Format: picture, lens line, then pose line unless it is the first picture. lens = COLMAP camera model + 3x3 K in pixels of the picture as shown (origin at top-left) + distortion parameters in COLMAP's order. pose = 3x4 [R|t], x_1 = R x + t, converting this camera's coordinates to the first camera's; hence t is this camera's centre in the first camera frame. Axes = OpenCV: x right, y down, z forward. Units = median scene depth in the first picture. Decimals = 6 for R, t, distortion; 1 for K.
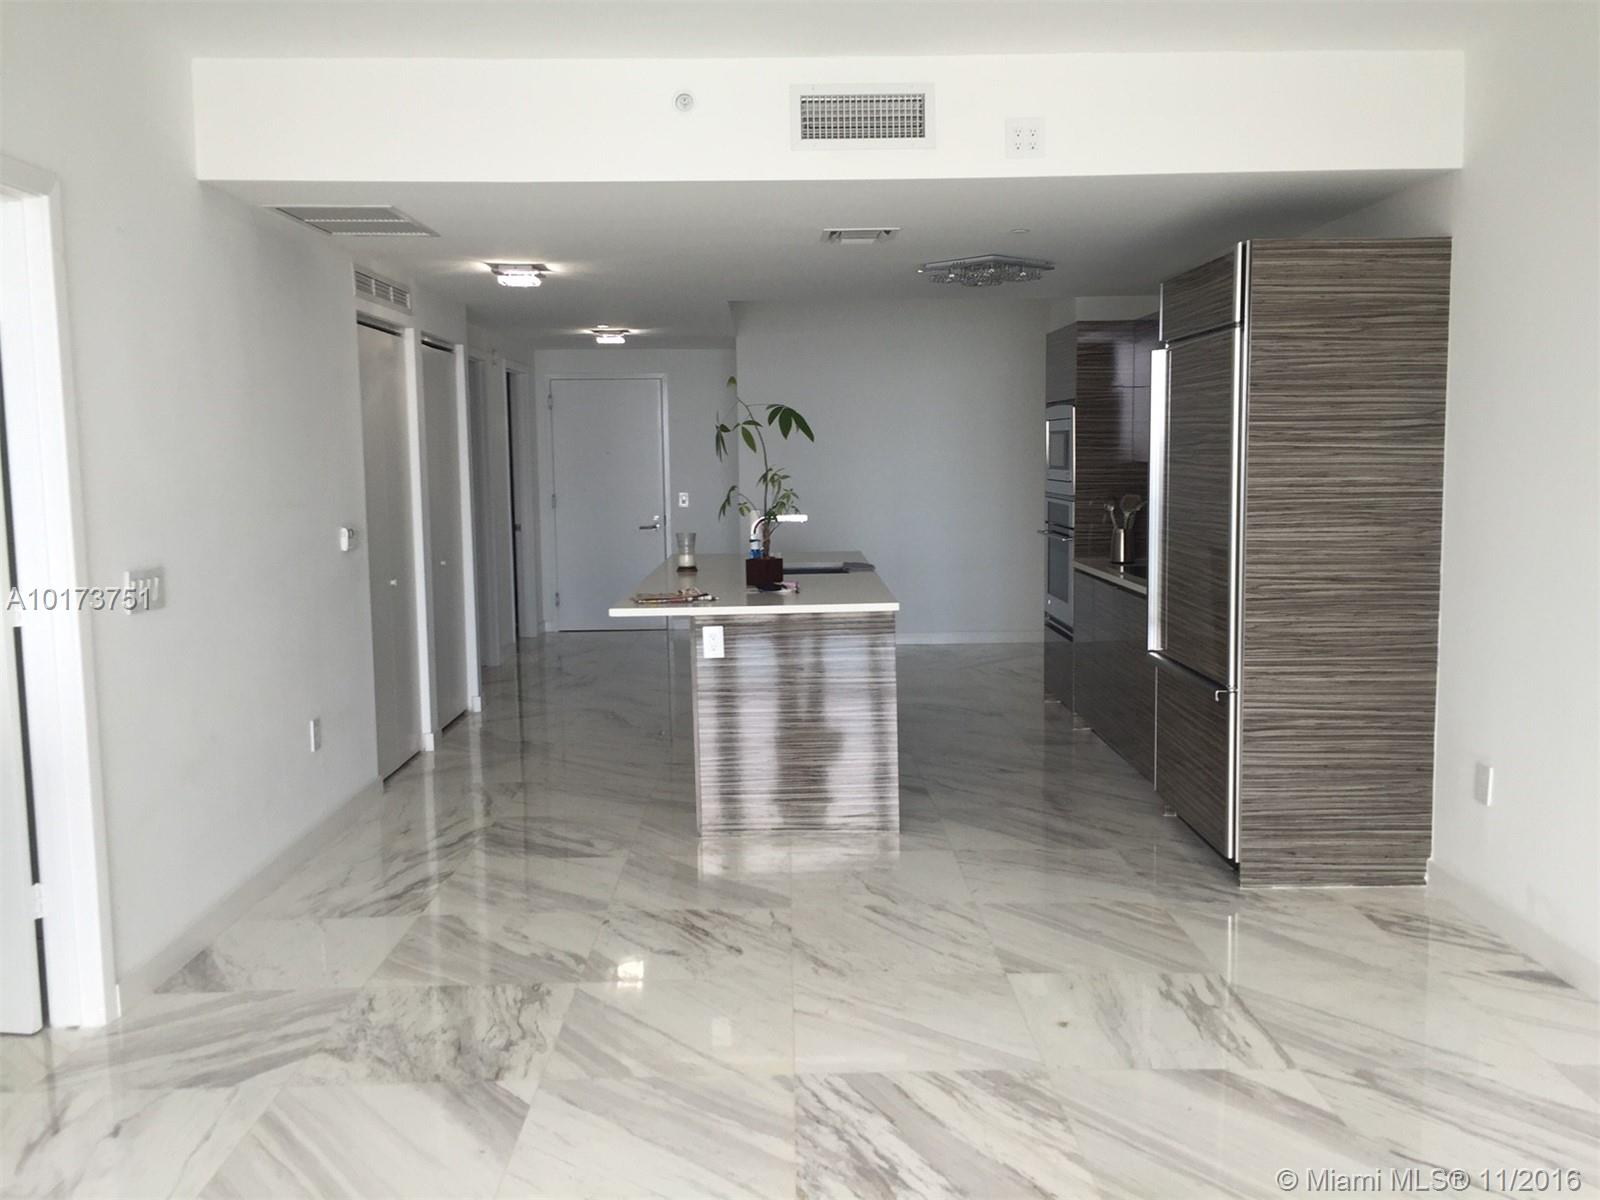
lens RADIAL K [[1370.3, 0, 804.6], [0, 1370.3, 582.9], [0, 0, 1]] dist [0.118724, -0.162396]
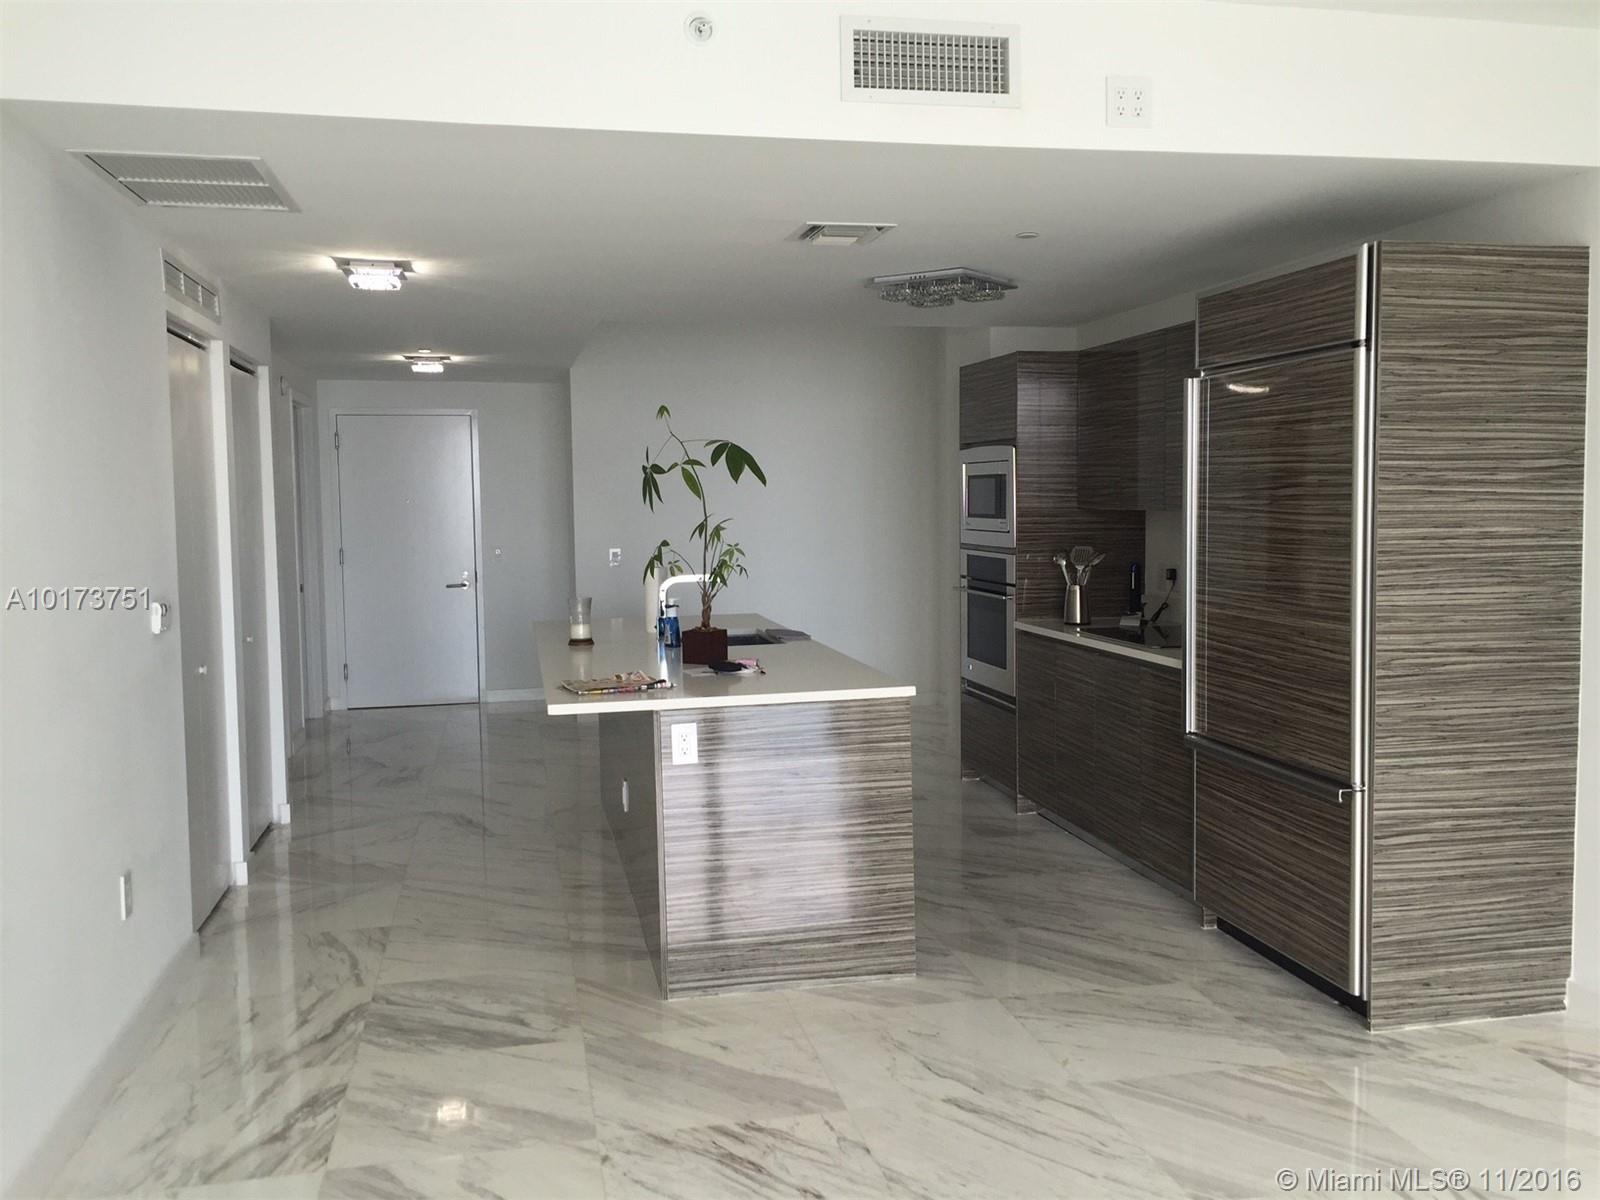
lens RADIAL K [[1370.3, 0, 804.6], [0, 1370.3, 582.9], [0, 0, 1]] dist [0.118724, -0.162396]
pose [[0.980698, -0.013281, 0.195075, -0.169273], [0.020009, 0.999270, -0.032558, -0.023407], [-0.194500, 0.035833, 0.980248, 0.254040]]
